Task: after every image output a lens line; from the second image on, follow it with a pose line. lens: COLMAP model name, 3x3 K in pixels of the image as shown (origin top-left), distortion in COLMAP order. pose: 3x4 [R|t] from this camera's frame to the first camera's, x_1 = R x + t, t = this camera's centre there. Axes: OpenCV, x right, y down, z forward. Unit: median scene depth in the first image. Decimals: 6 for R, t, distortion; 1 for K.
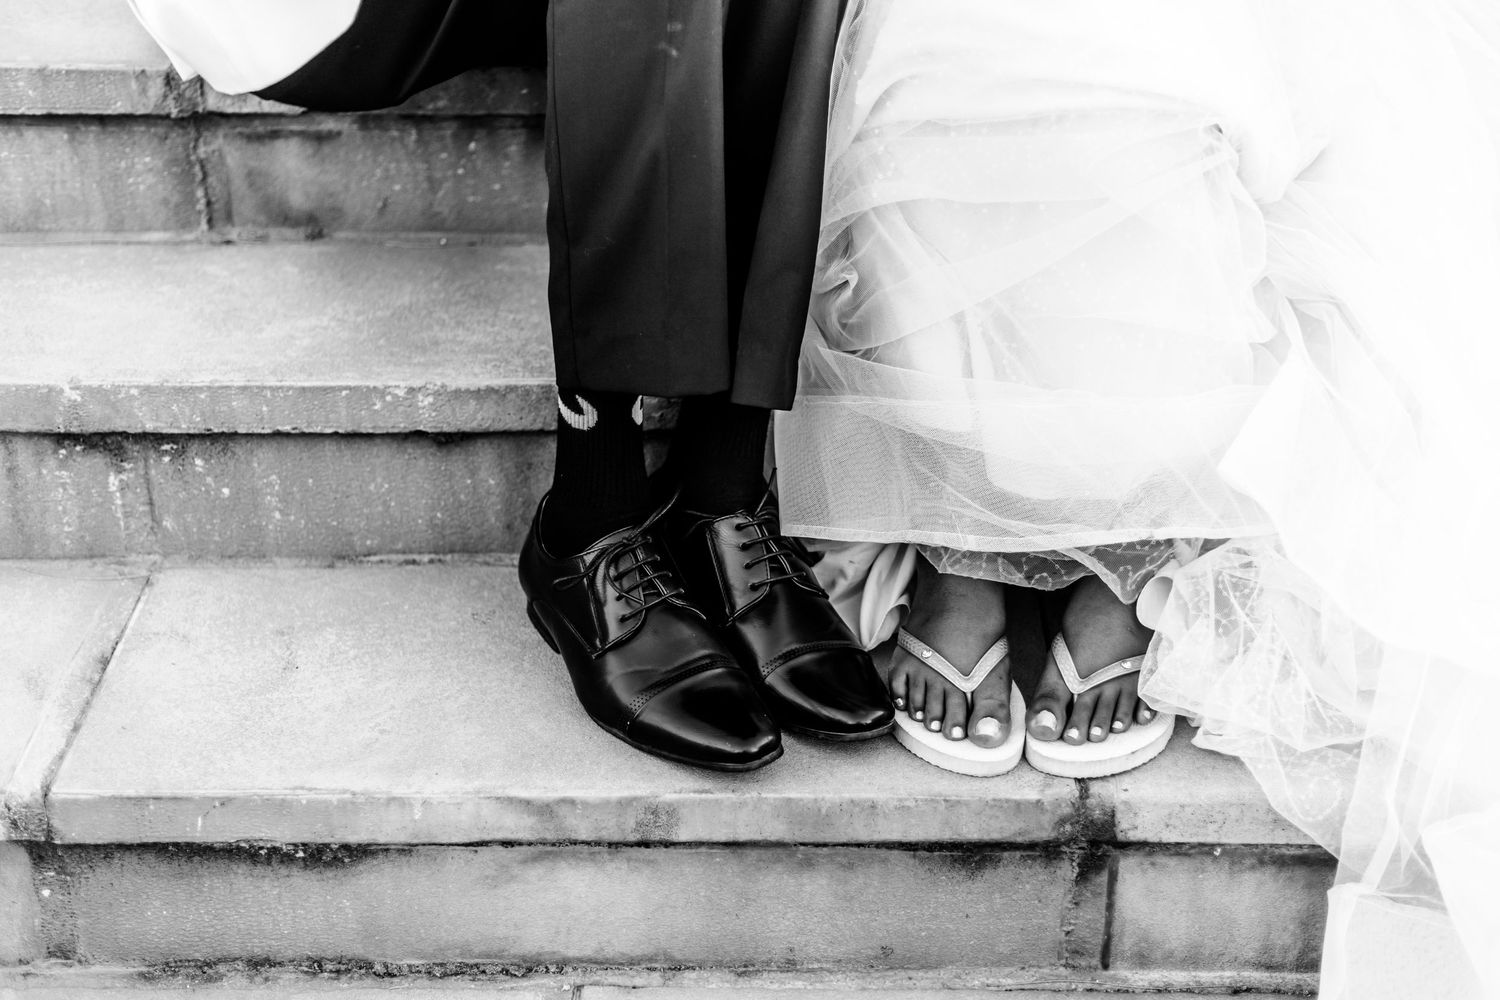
lens RADIAL K [[2269.0, 0, 750.0], [0, 2269.0, 500.0], [0, 0, 1]] dist [0.005730, 0.078738]
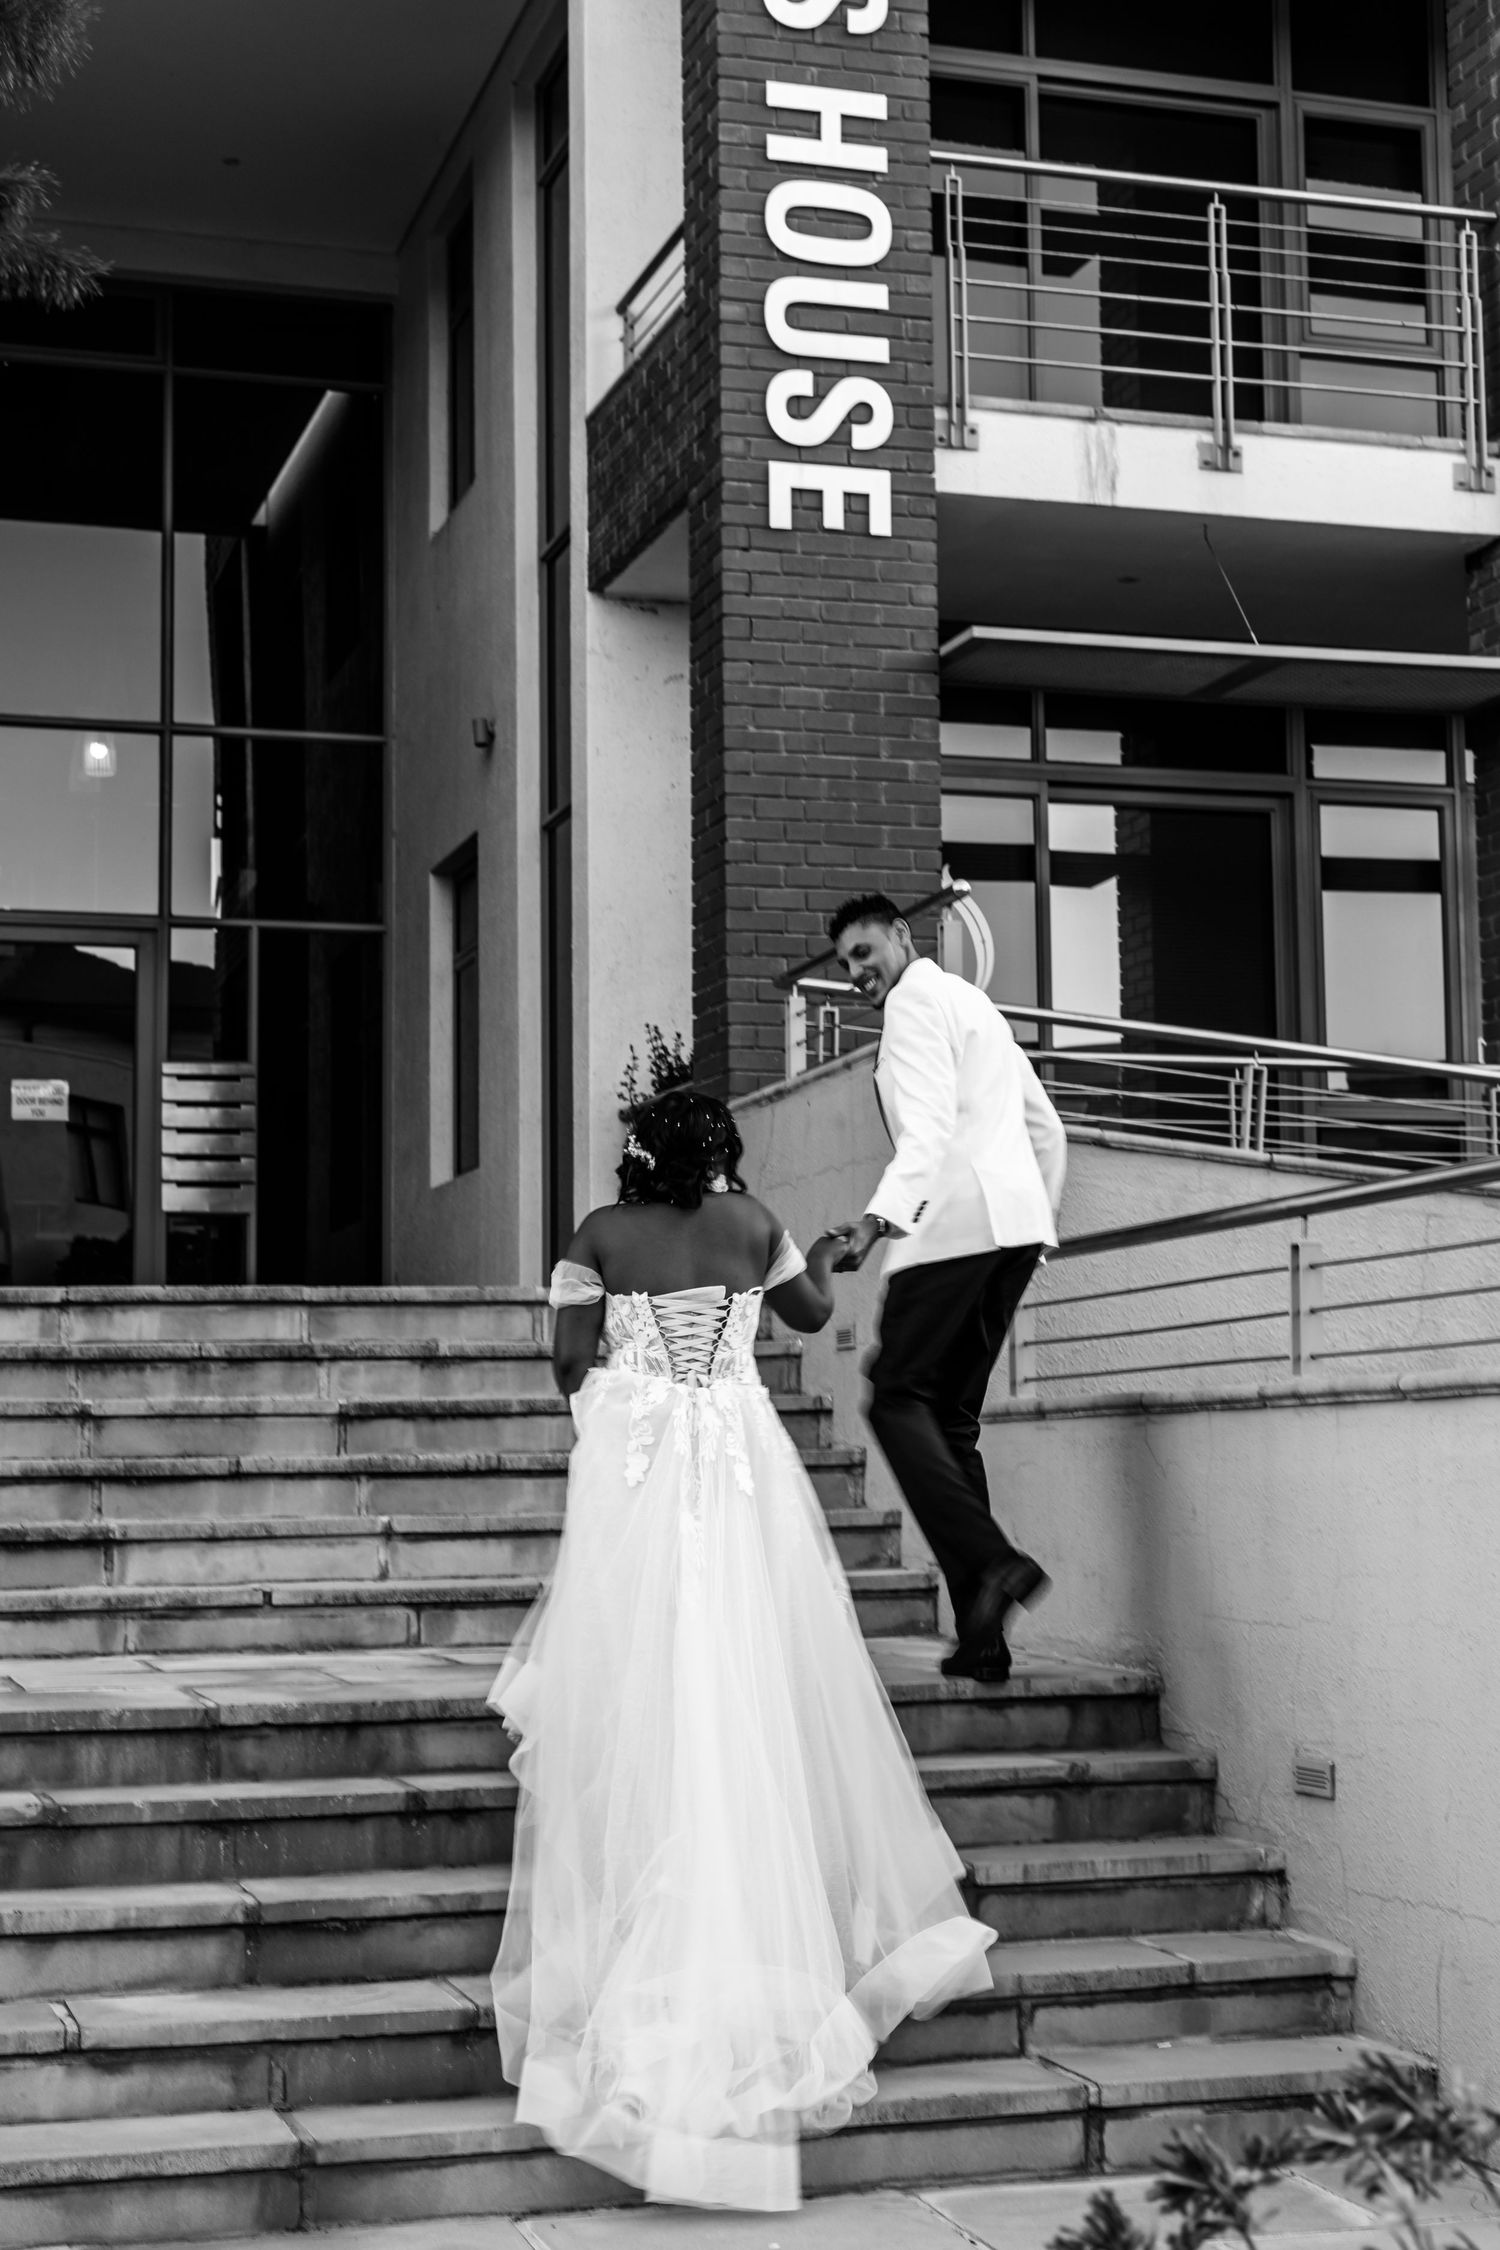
lens RADIAL K [[3403.5, 0, 750.0], [0, 3403.5, 1125.0], [0, 0, 1]] dist [0.005730, 0.078738]
pose [[0.954710, 0.022533, 0.296685, -0.796035], [0.140768, 0.844269, -0.517102, 1.255174], [-0.262133, 0.535446, 0.802860, -2.425040]]
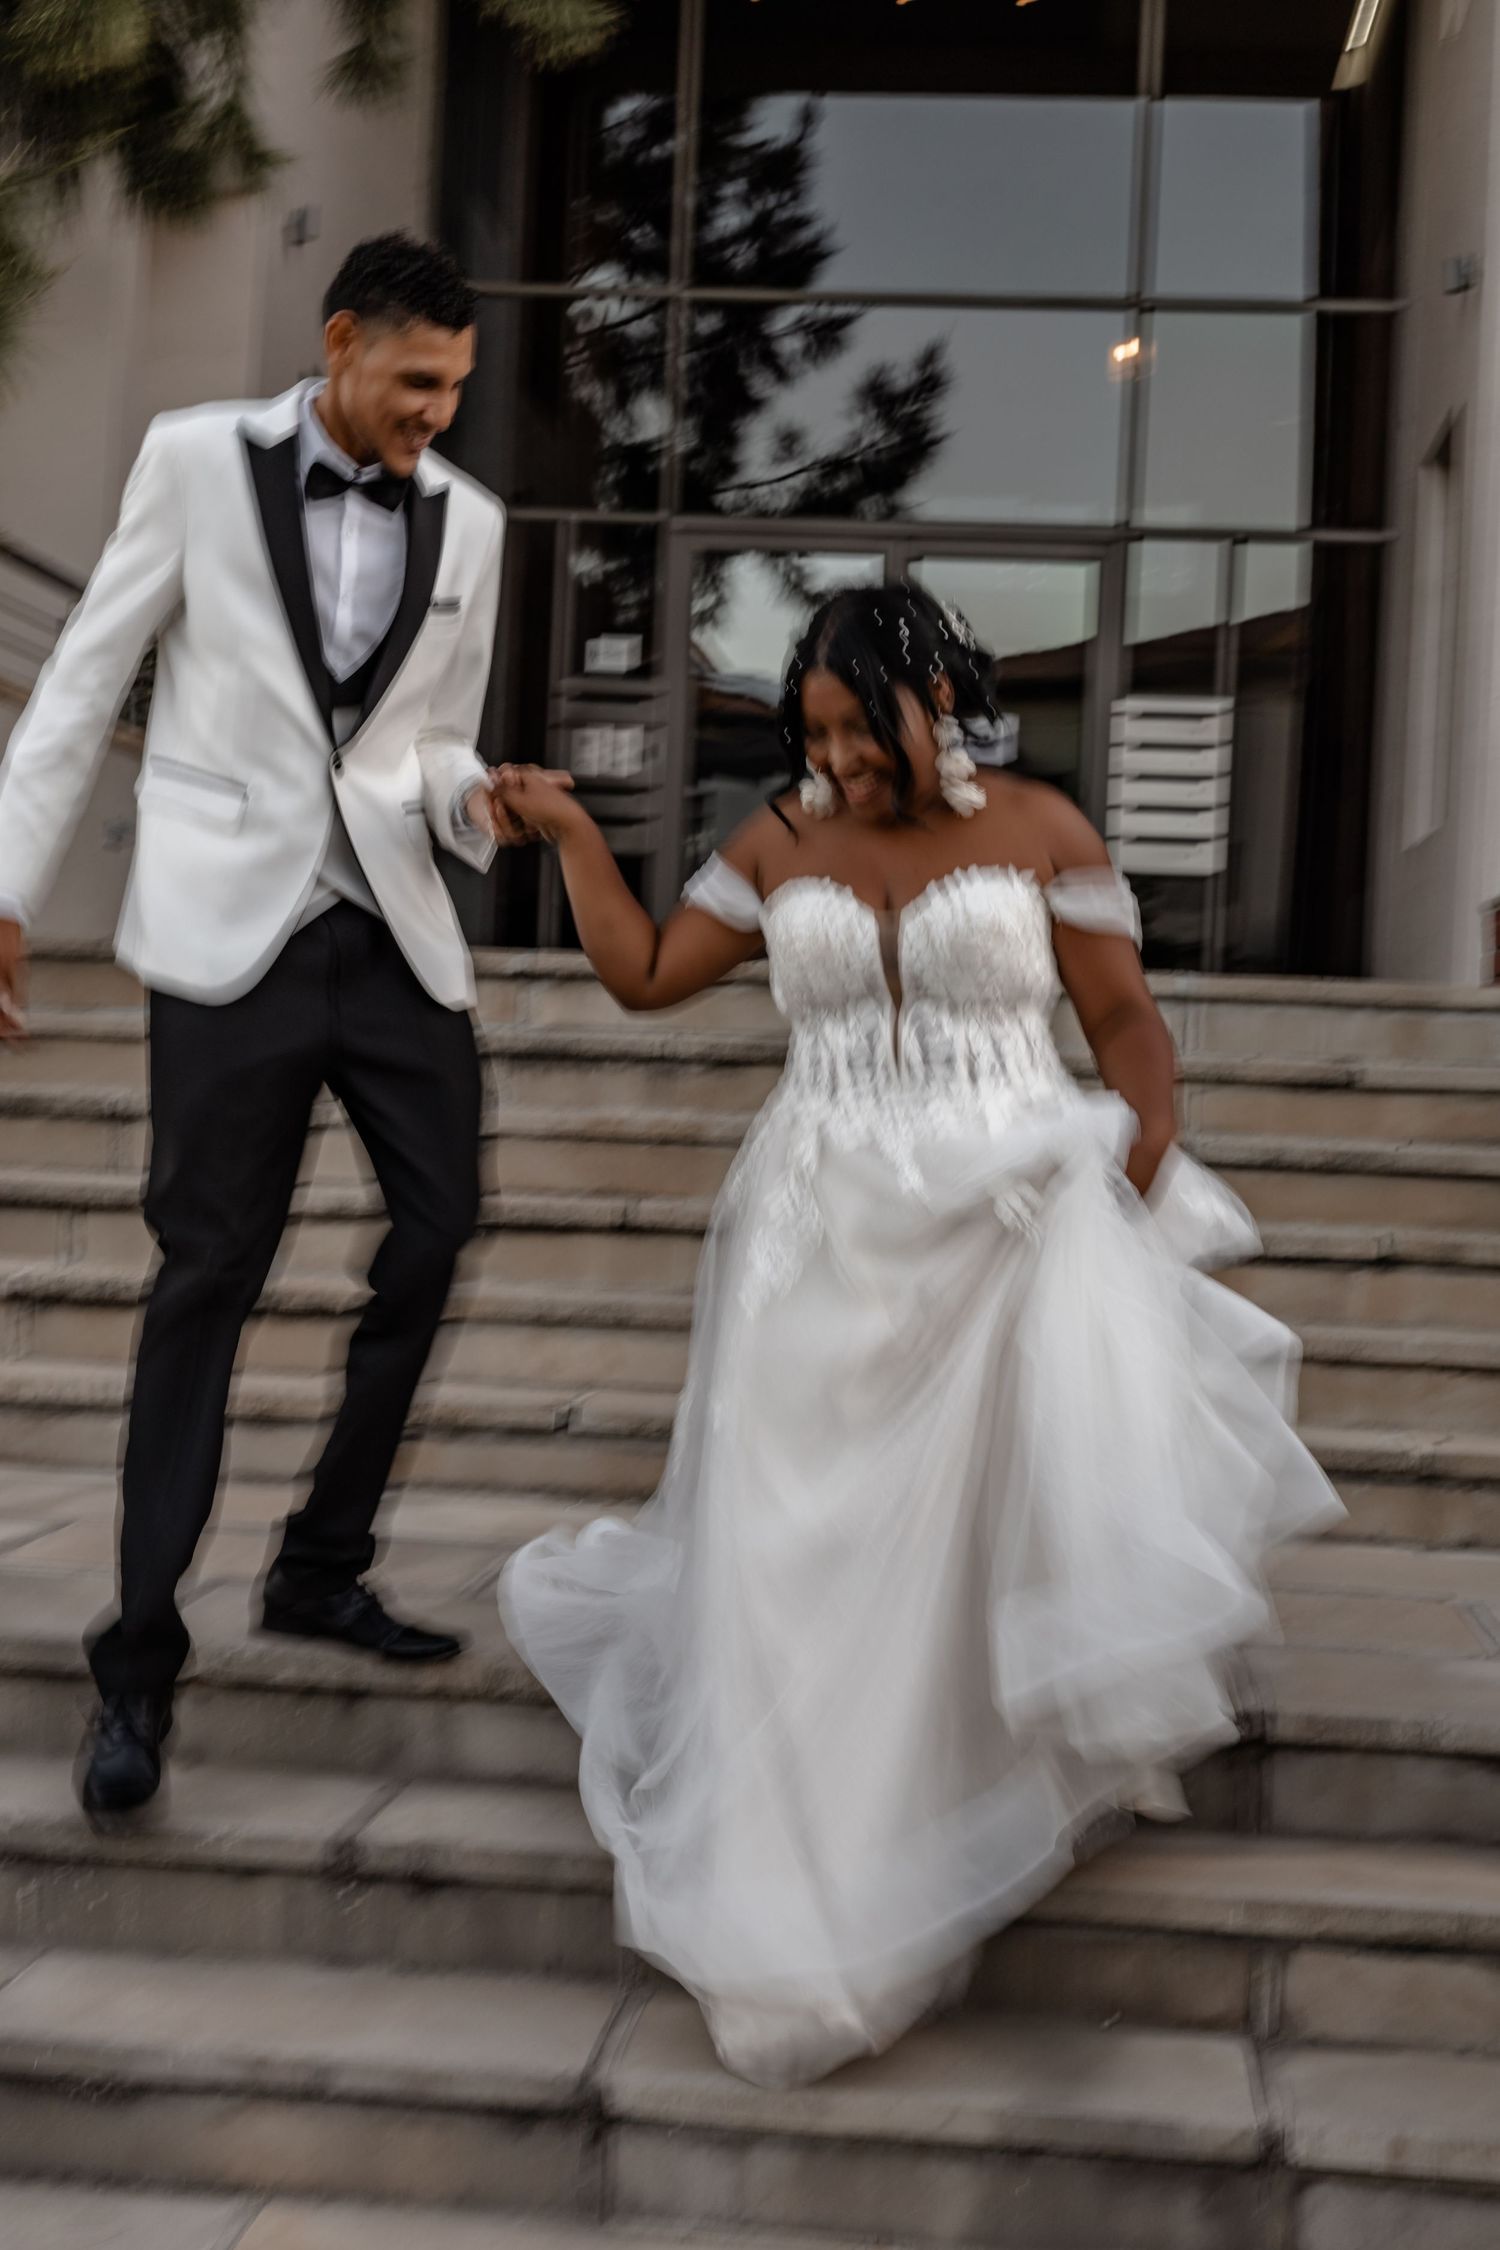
lens RADIAL K [[3300.9, 0, 746.0], [0, 3300.9, 996.4], [0, 0, 1]] dist [0.028905, 0.055527]
pose [[0.994681, 0.042726, -0.093729, 0.351538], [-0.082498, 0.875302, -0.476487, 0.446875], [0.061683, 0.481685, 0.874171, -1.100368]]
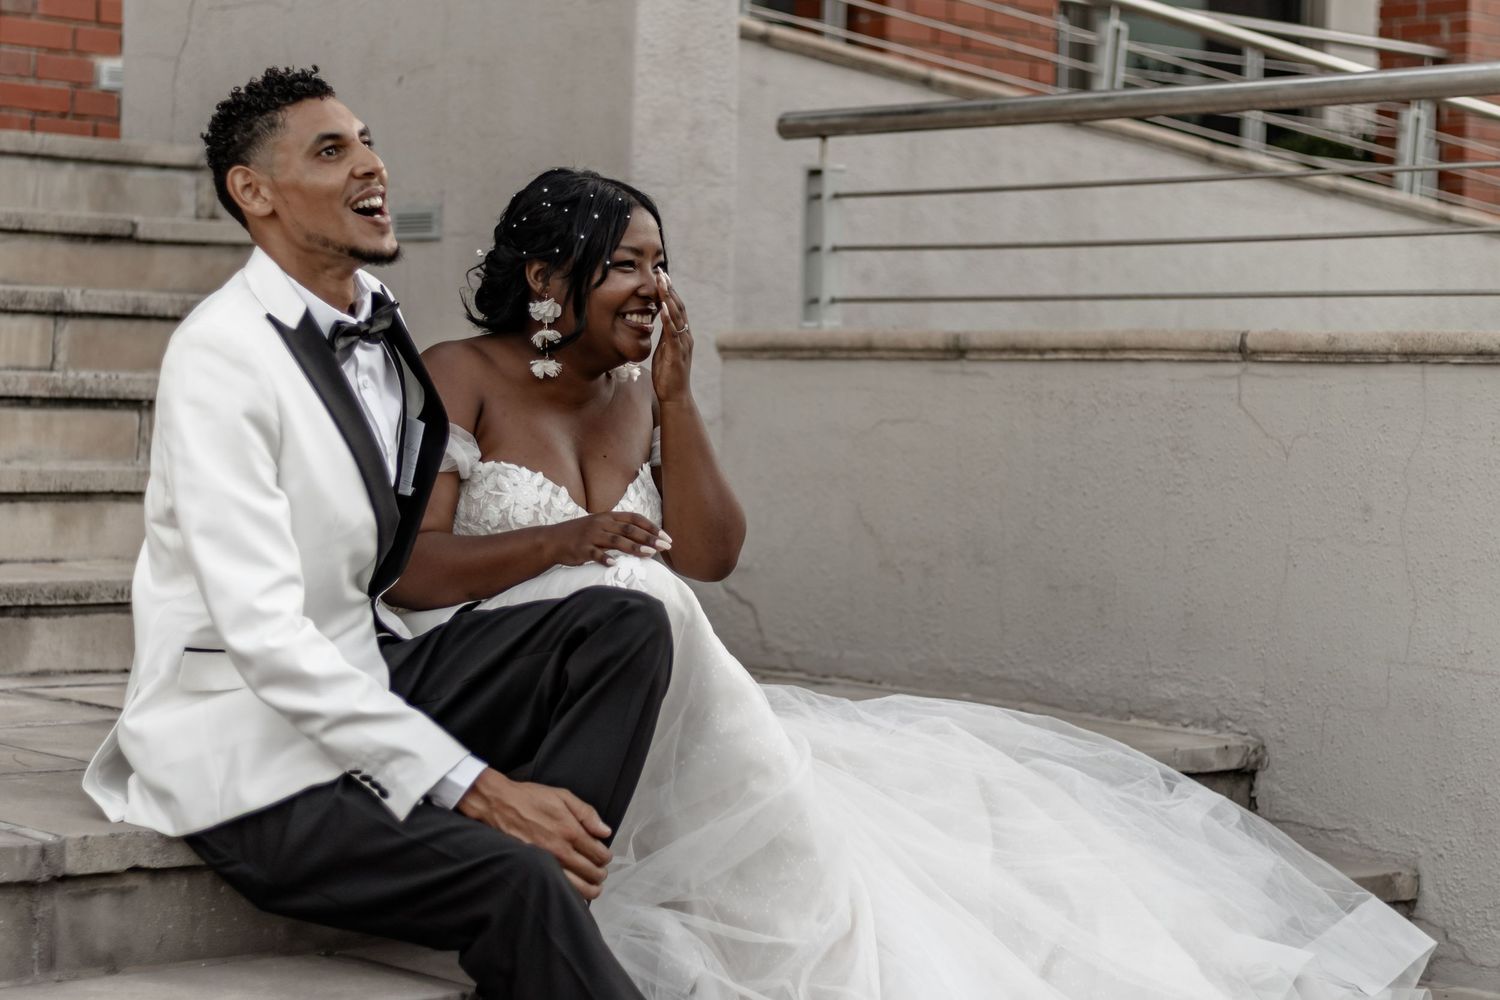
lens RADIAL K [[3259.9, 0, 749.2], [0, 3259.9, 453.8], [0, 0, 1]] dist [-0.023231, 0.049545]
pose [[0.731775, 0.012307, 0.681435, -1.236754], [0.278516, 0.907141, -0.315474, 0.311968], [-0.622040, 0.420647, 0.660396, -0.587902]]
